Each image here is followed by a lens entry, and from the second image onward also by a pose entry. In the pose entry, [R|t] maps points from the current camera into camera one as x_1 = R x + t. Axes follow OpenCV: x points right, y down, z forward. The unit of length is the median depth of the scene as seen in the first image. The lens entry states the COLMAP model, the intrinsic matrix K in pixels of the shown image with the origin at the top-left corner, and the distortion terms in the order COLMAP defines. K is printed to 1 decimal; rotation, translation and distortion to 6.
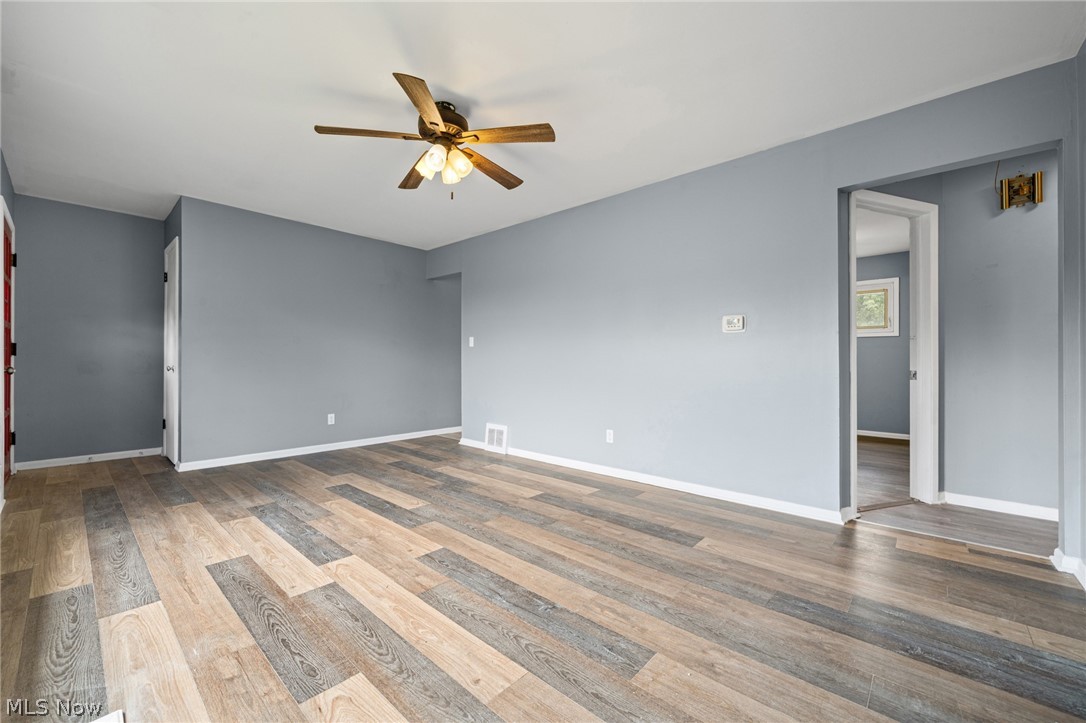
lens RADIAL K [[433.0, 0, 543.0], [0, 433.0, 361.5], [0, 0, 1]] dist [-0.000697, -0.000165]
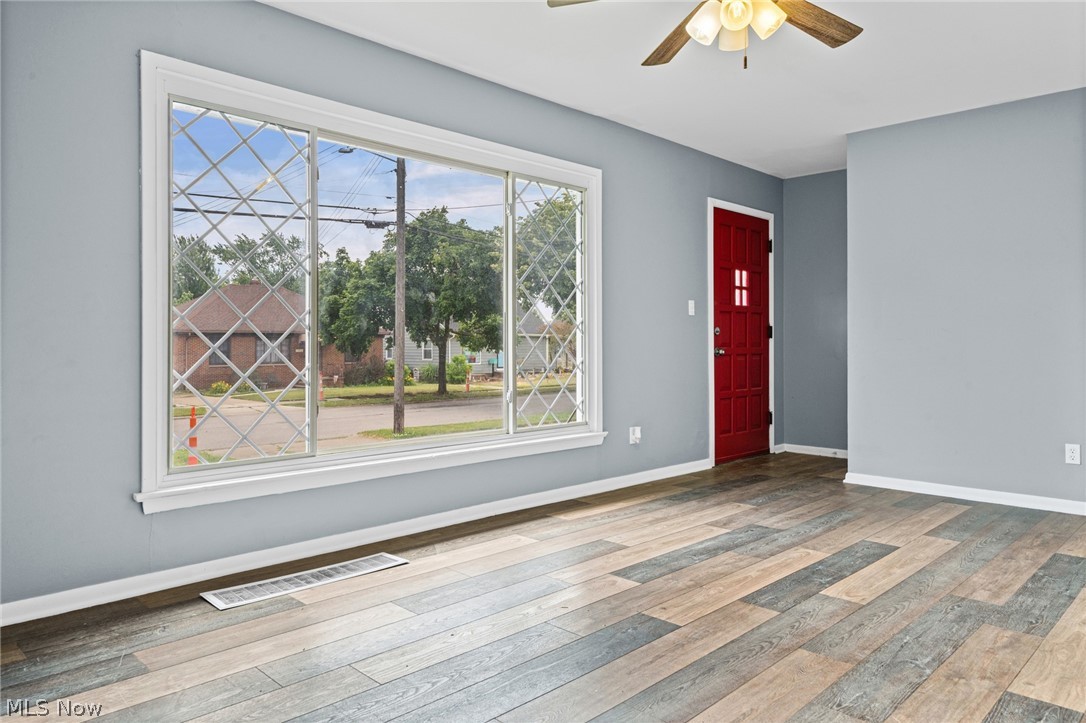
lens RADIAL K [[727.0, 0, 543.0], [0, 727.0, 361.5], [0, 0, 1]] dist [0.004591, 0.000108]
pose [[-0.045762, 0.018988, -0.998772, 0.692360], [-0.000109, 0.999819, 0.019013, 0.008962], [0.998952, 0.000979, -0.045752, 0.674265]]
